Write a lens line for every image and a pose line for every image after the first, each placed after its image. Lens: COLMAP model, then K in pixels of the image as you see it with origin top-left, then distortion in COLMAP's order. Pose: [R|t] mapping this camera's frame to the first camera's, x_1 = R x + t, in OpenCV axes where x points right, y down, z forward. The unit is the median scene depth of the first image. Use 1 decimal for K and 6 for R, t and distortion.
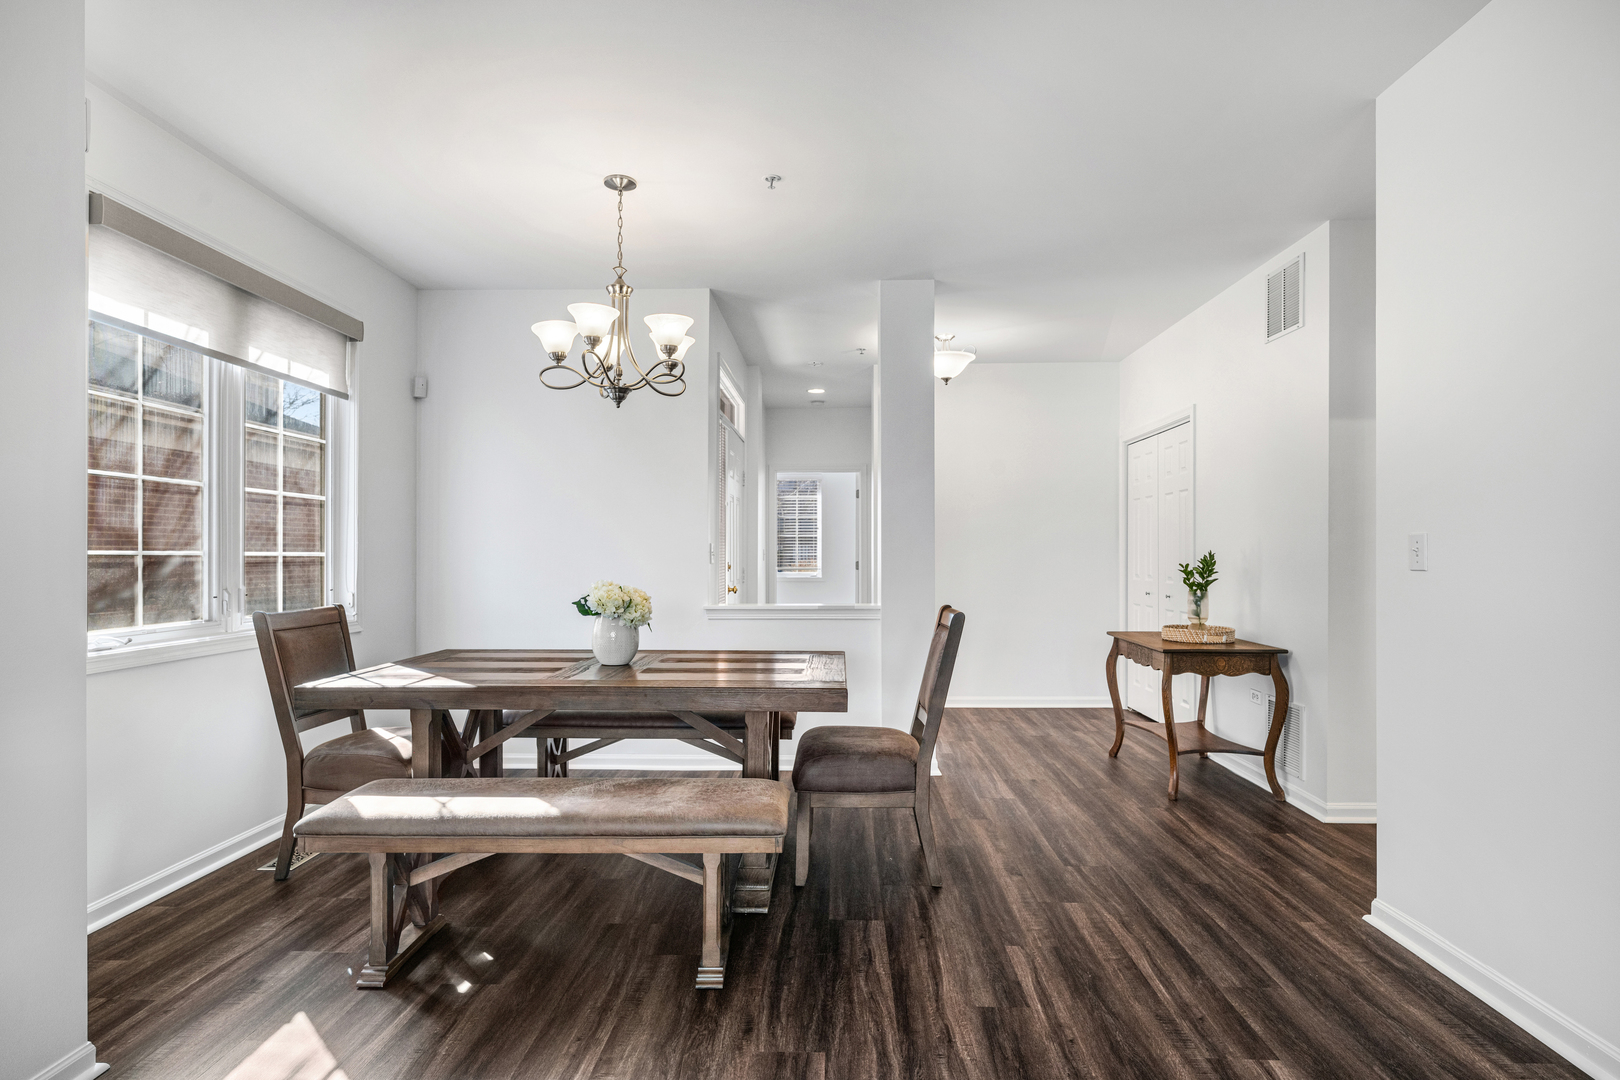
lens RADIAL K [[829.6, 0, 811.9], [0, 829.6, 546.9], [0, 0, 1]] dist [-0.002116, -0.001056]
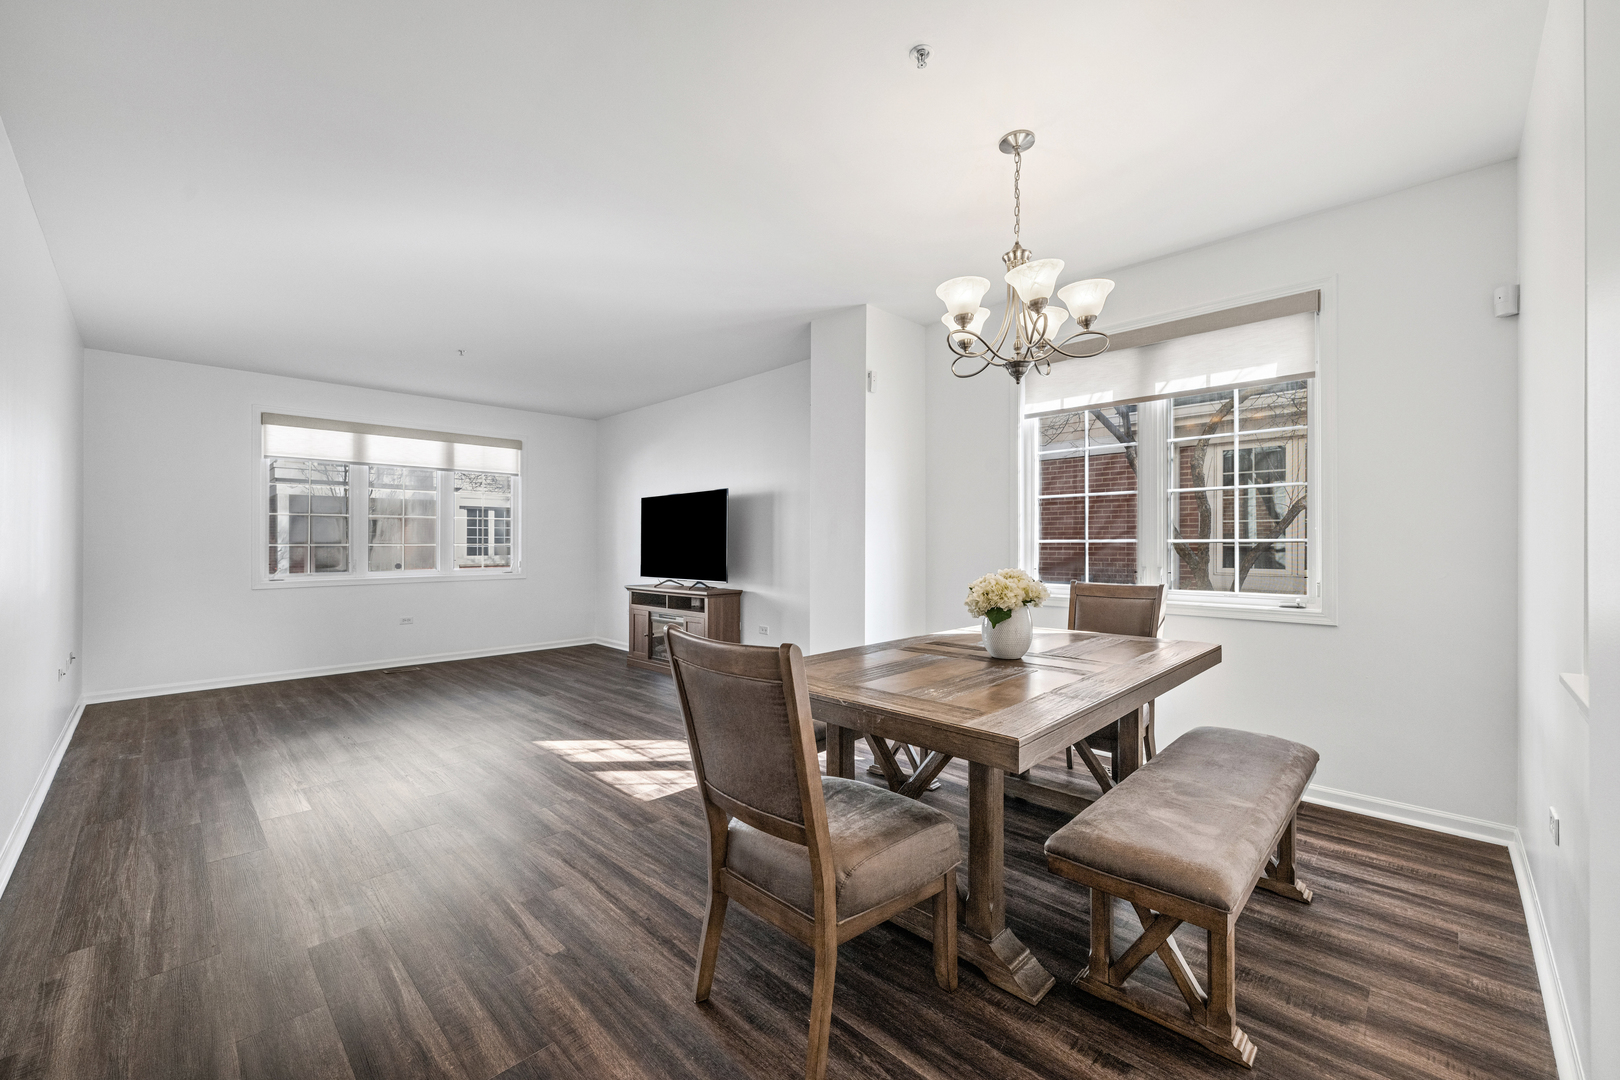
lens RADIAL K [[642.7, 0, 806.3], [0, 642.7, 539.2], [0, 0, 1]] dist [-0.001817, -0.000345]
pose [[-0.679406, -0.001182, -0.733762, 0.467391], [0.011039, 0.999869, -0.011832, 0.011508], [0.733680, -0.016139, -0.679304, 1.357357]]
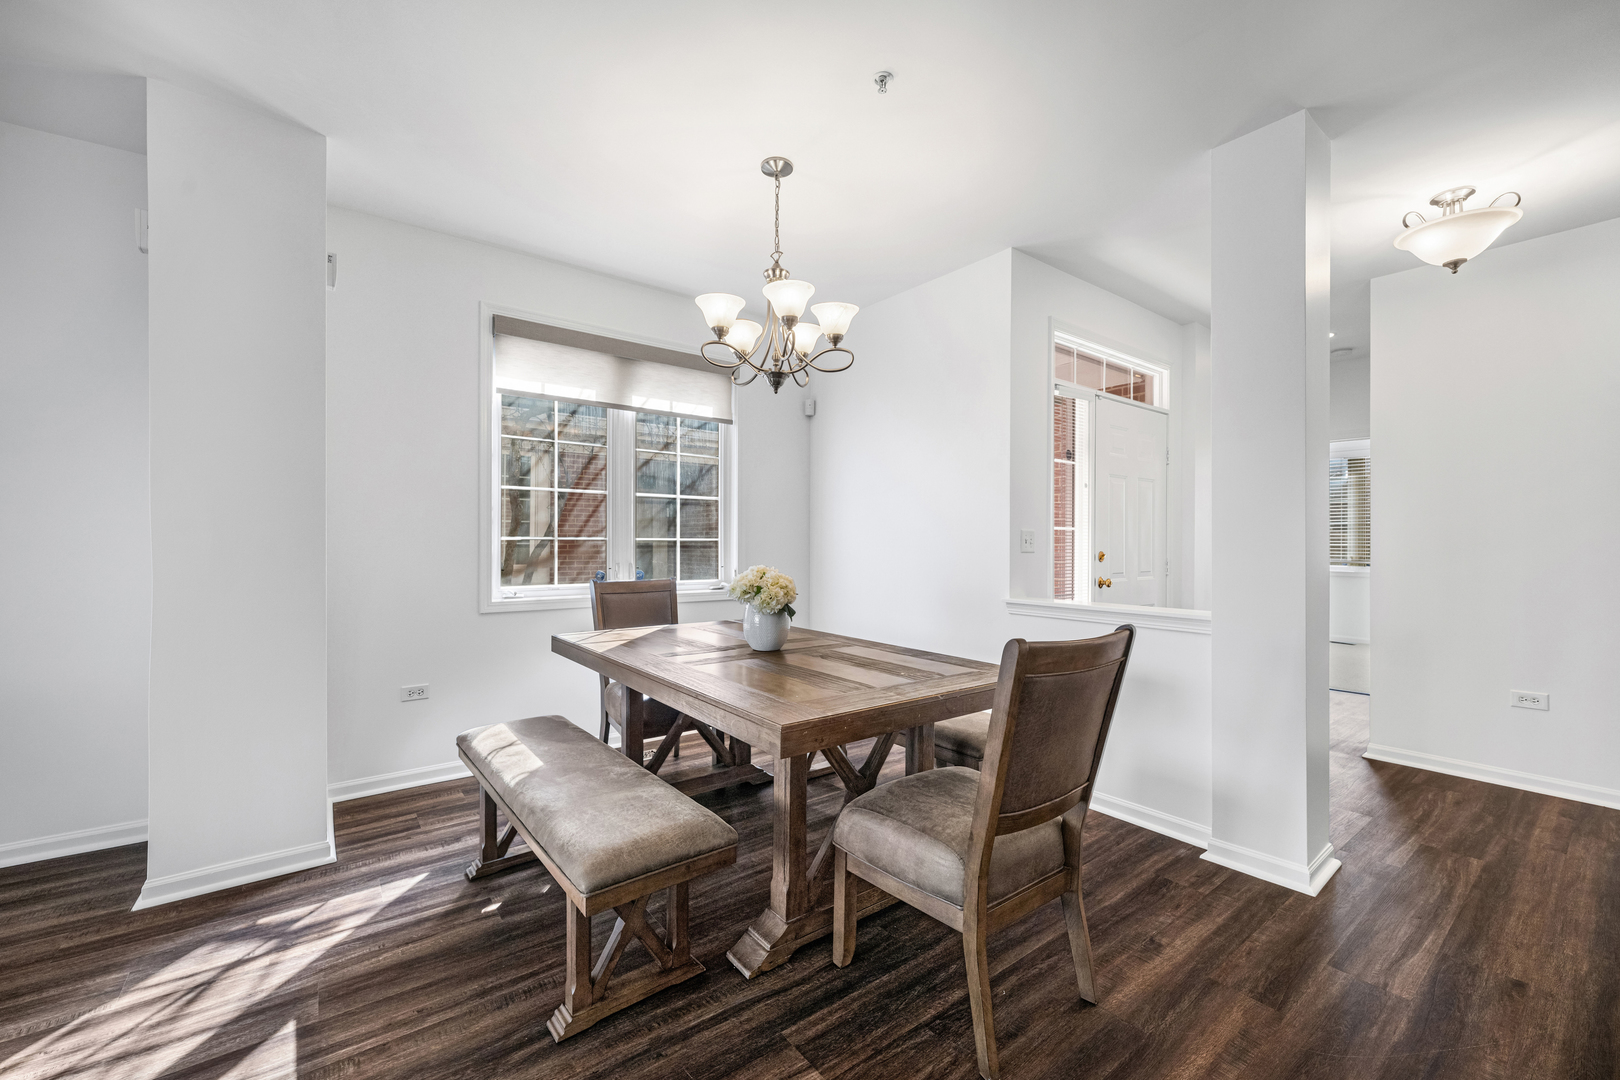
lens RADIAL K [[645.3, 0, 810.0], [0, 645.3, 540.0], [0, 0, 1]] dist [0.001696, 0.000203]
pose [[0.632406, 0.001990, -0.774635, 0.407333], [0.000851, 0.999994, 0.003263, 0.006617], [0.774637, -0.002723, 0.632400, 0.552526]]
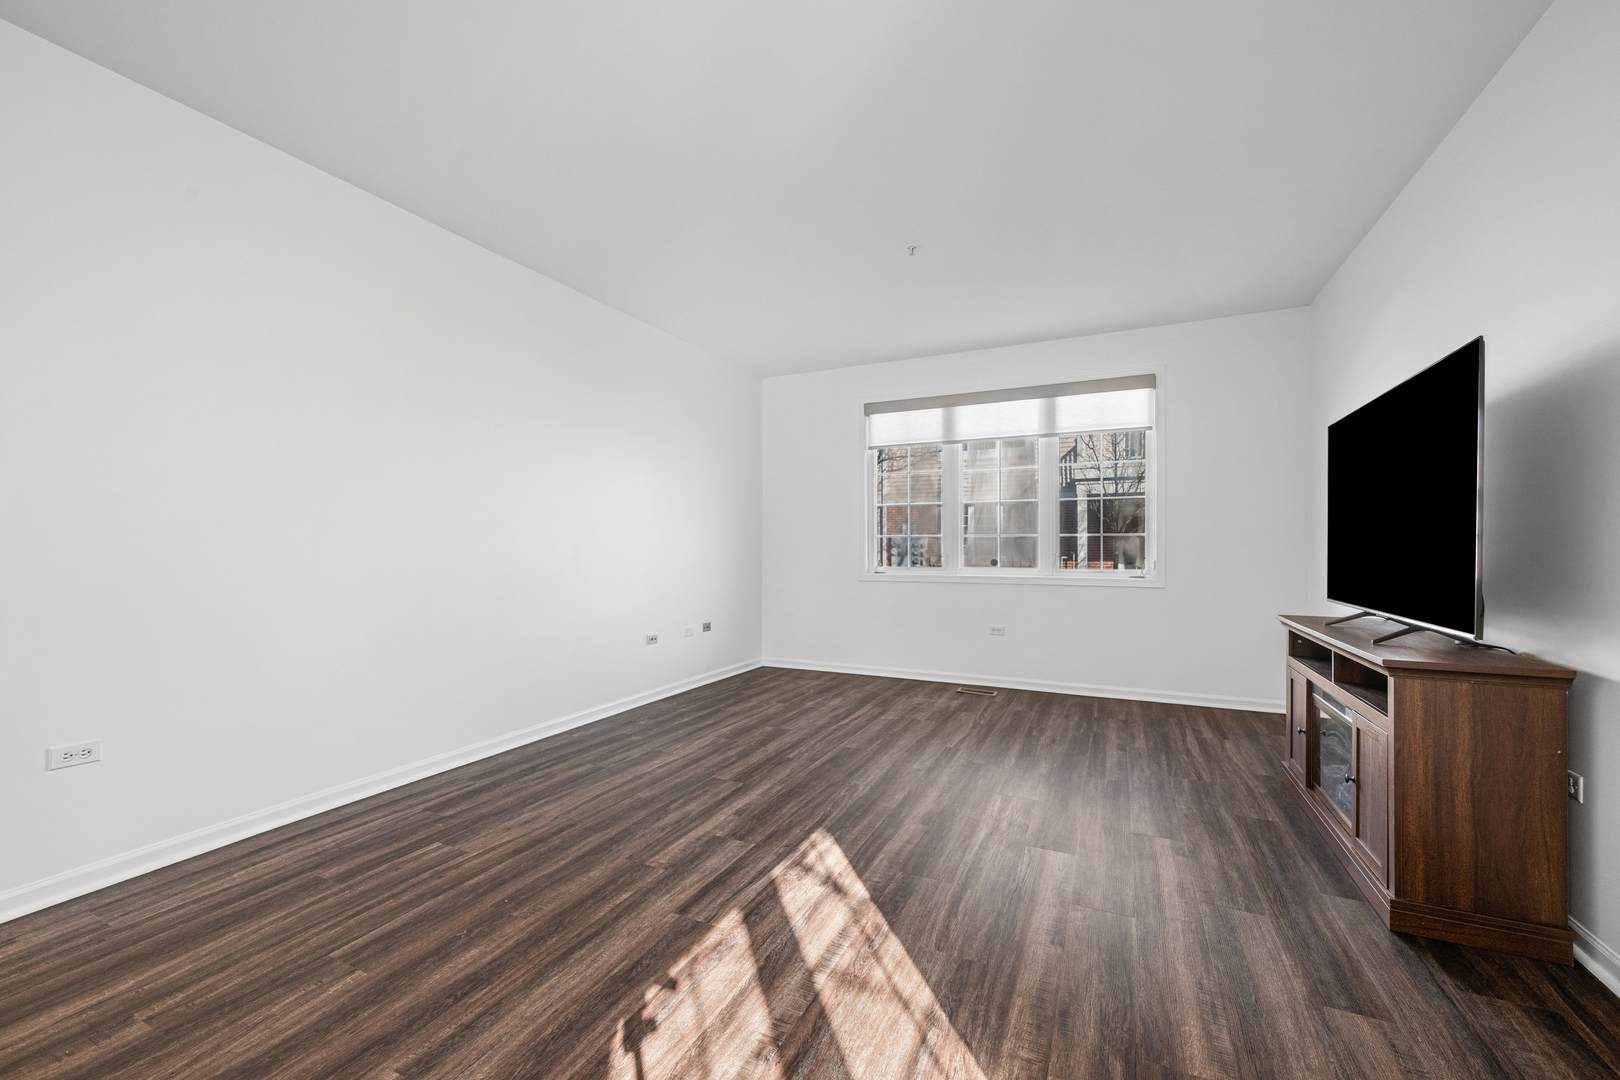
lens RADIAL K [[641.8, 0, 809.3], [0, 641.8, 547.4], [0, 0, 1]] dist [-0.000390, -0.000035]
pose [[-0.914045, 0.002294, 0.405607, -0.366561], [-0.001429, 0.999960, -0.008877, 0.034681], [-0.405611, -0.008693, -0.914004, 0.743751]]
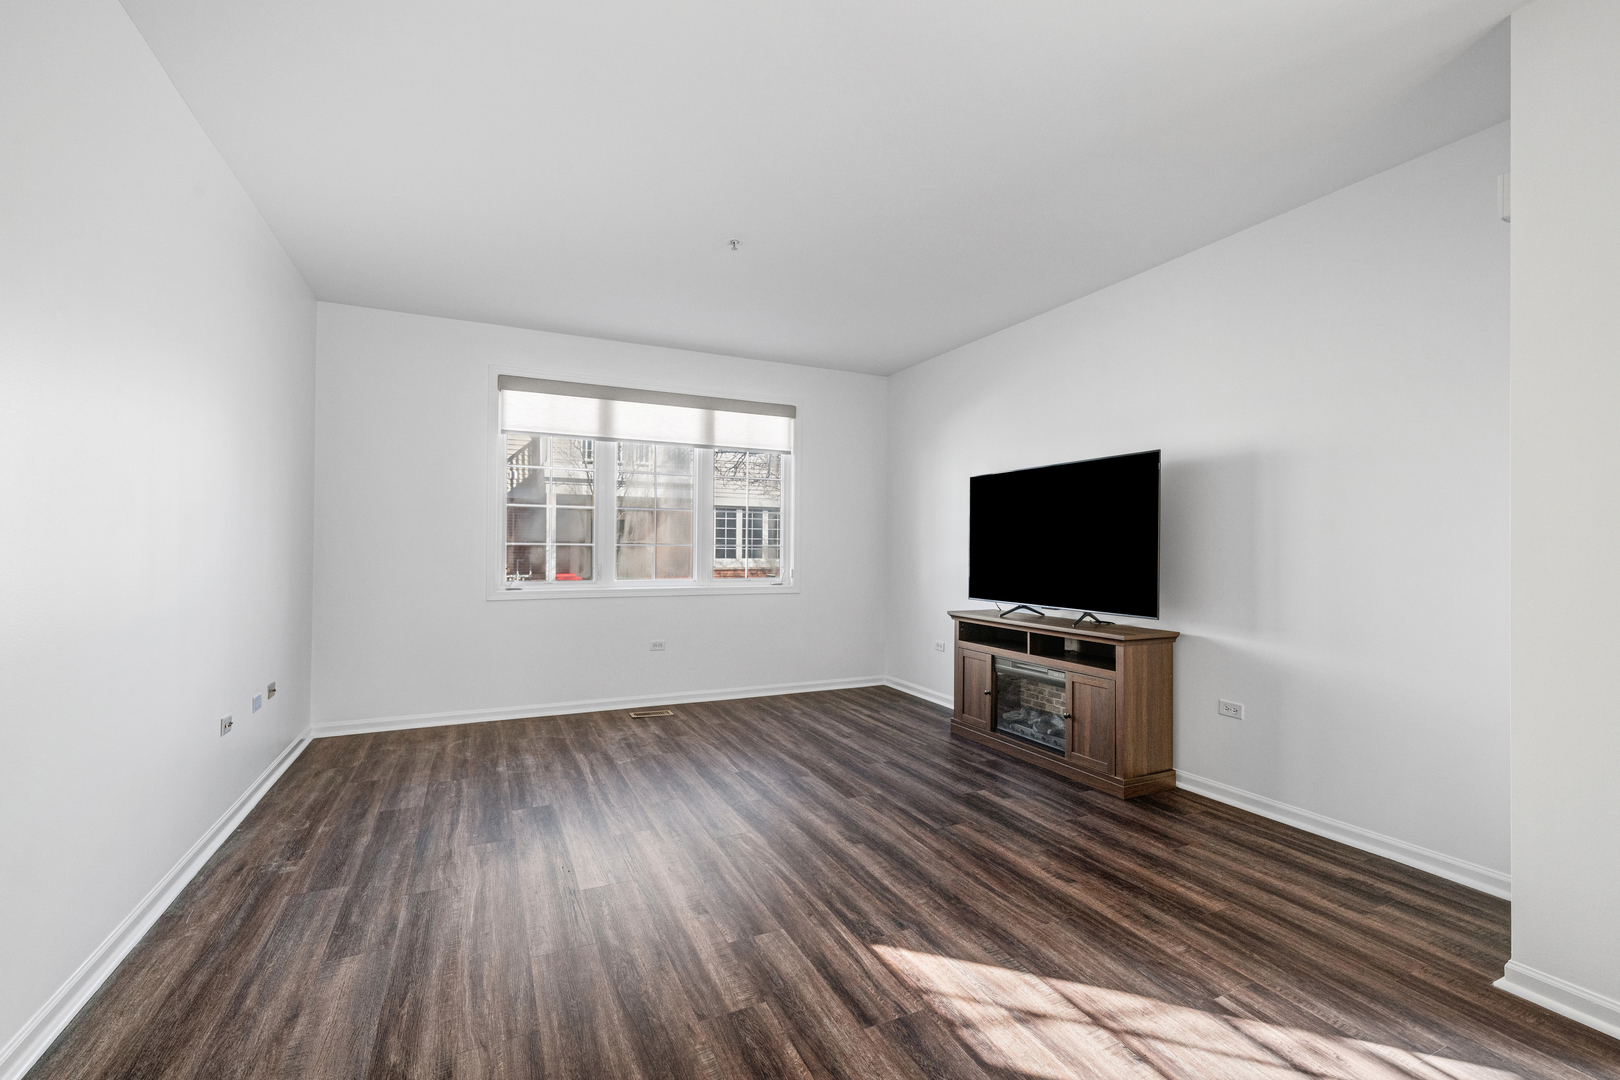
lens RADIAL K [[689.0, 0, 810.0], [0, 689.0, 540.0], [0, 0, 1]] dist [0.003218, 0.000245]
pose [[-0.886599, -0.010367, -0.462423, 0.282654], [-0.002374, 0.999838, -0.017863, 0.006679], [0.462533, -0.014740, -0.886479, 0.697918]]
